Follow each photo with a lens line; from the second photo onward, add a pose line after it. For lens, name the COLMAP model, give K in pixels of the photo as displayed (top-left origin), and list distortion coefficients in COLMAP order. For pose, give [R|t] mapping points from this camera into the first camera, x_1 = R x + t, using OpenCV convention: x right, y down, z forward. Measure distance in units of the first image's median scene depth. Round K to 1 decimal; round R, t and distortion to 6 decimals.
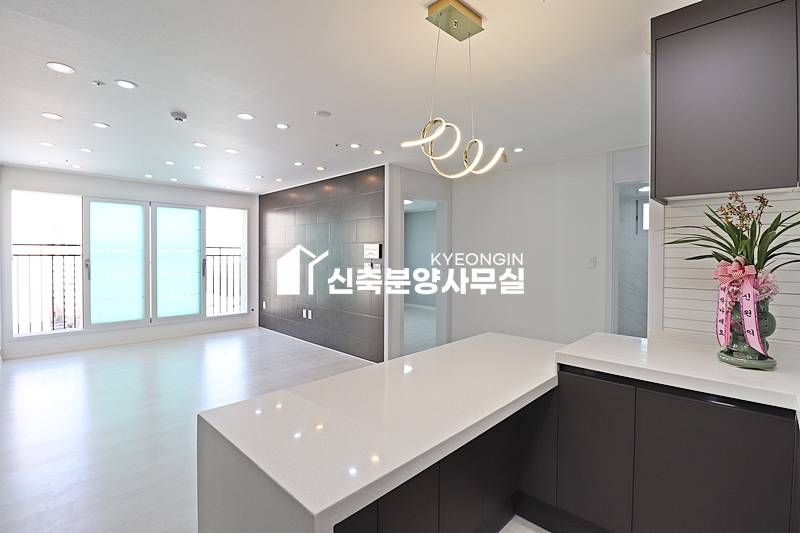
lens RADIAL K [[371.9, 0, 402.5], [0, 371.9, 259.8], [0, 0, 1]] dist [-0.000382, -0.013969]
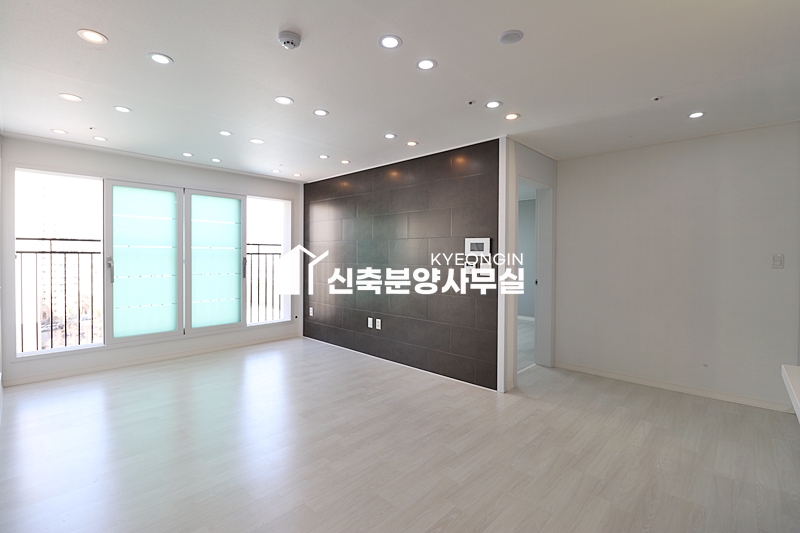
lens RADIAL K [[365.9, 0, 401.3], [0, 365.9, 258.6], [0, 0, 1]] dist [0.000684, -0.014616]
pose [[0.999777, 0.000114, 0.021137, -0.235630], [-0.000021, 0.999990, -0.004389, 0.004192], [-0.021137, 0.004388, 0.999767, 0.194498]]
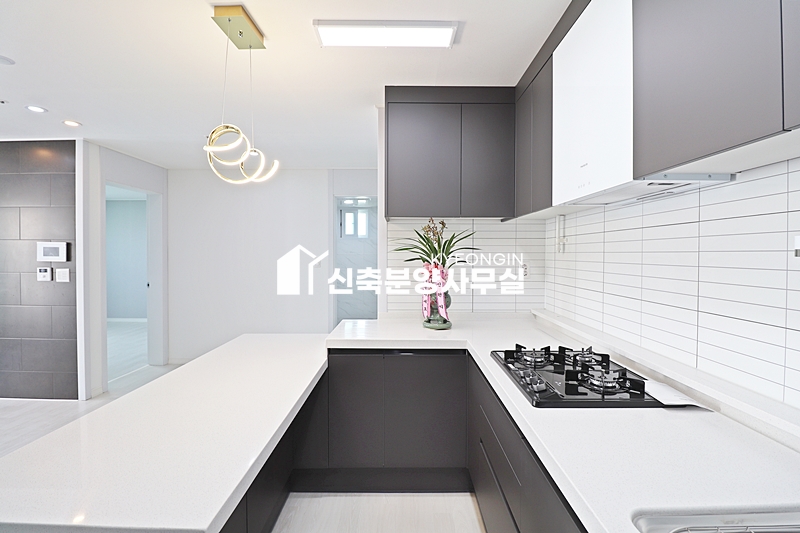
lens RADIAL K [[371.9, 0, 402.5], [0, 371.9, 259.8], [0, 0, 1]] dist [-0.000382, -0.013969]
pose [[0.718975, -0.012766, 0.694919, -0.080588], [0.009760, 0.999918, 0.008270, -0.005851], [-0.694967, 0.000837, 0.719041, -0.013149]]
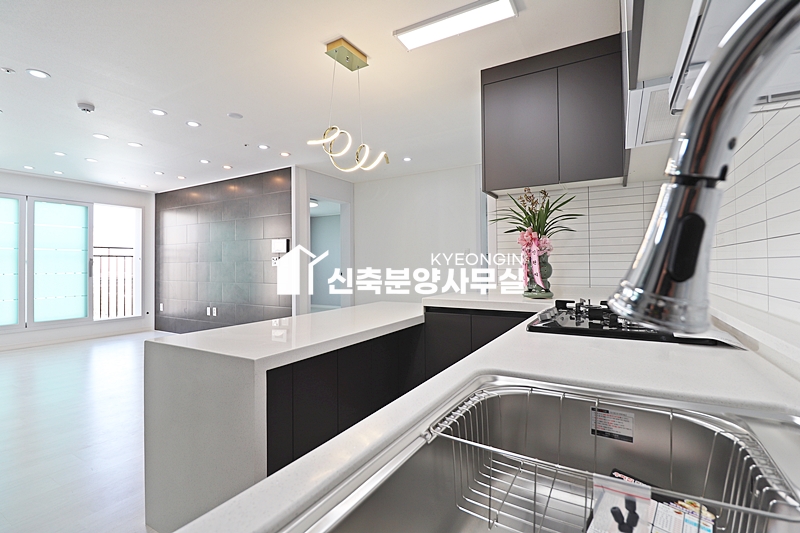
lens RADIAL K [[371.9, 0, 402.5], [0, 371.9, 259.8], [0, 0, 1]] dist [-0.000382, -0.013969]
pose [[0.969595, -0.008905, 0.244553, -0.000538], [0.015976, 0.999509, -0.026944, 0.045738], [-0.244193, 0.030032, 0.969261, -0.112535]]
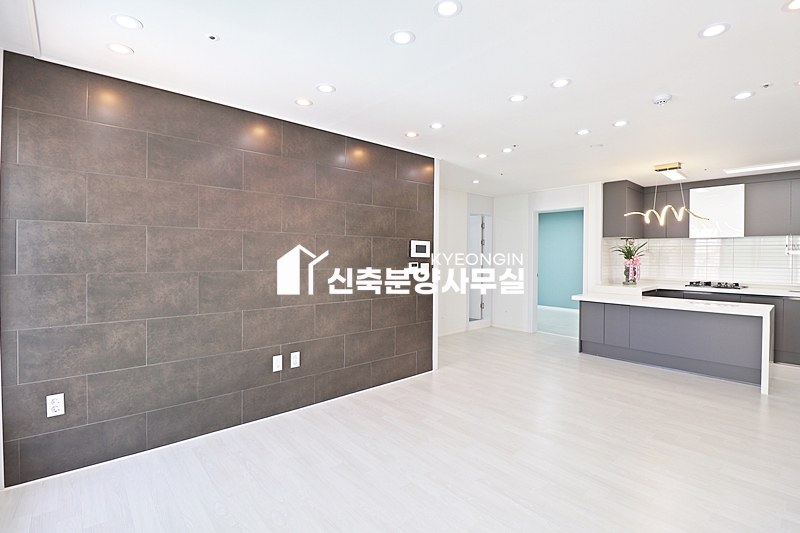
lens RADIAL K [[371.9, 0, 402.5], [0, 371.9, 259.8], [0, 0, 1]] dist [-0.000382, -0.013969]
pose [[0.067234, -0.014597, 0.997630, -0.863032], [0.003550, 0.999890, 0.014391, -0.009395], [-0.997731, 0.002574, 0.067278, 0.880577]]
